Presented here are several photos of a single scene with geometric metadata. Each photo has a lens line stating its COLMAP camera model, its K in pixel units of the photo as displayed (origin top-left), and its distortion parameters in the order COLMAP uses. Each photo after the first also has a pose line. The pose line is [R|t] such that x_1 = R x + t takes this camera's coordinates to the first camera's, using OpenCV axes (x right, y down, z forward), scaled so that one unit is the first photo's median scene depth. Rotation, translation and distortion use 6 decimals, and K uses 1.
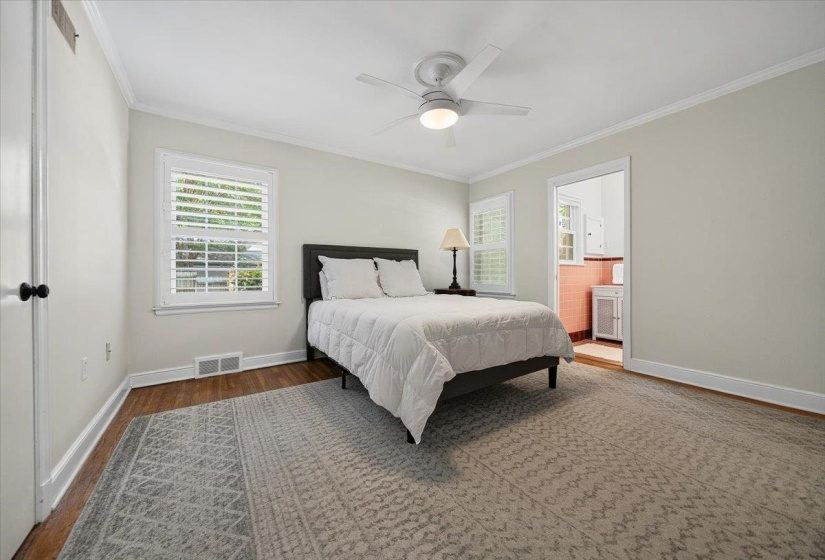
lens RADIAL K [[297.5, 0, 397.0], [0, 297.5, 274.3], [0, 0, 1]] dist [-0.011596, -0.000017]
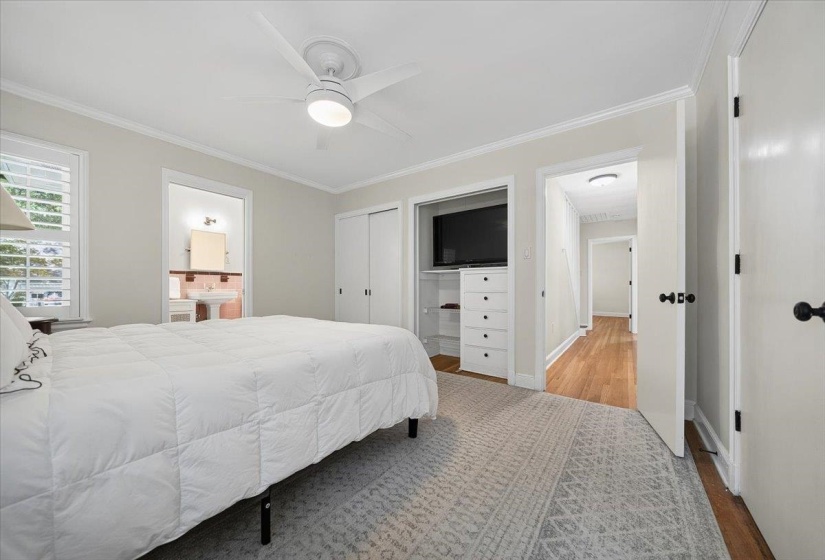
lens RADIAL K [[297.5, 0, 410.6], [0, 297.5, 285.0], [0, 0, 1]] dist [-0.011596, -0.000017]
pose [[-0.358874, 0.008522, 0.933347, -0.884495], [-0.001133, 0.999954, -0.009566, -0.002617], [-0.933385, -0.004490, -0.358848, 1.245116]]
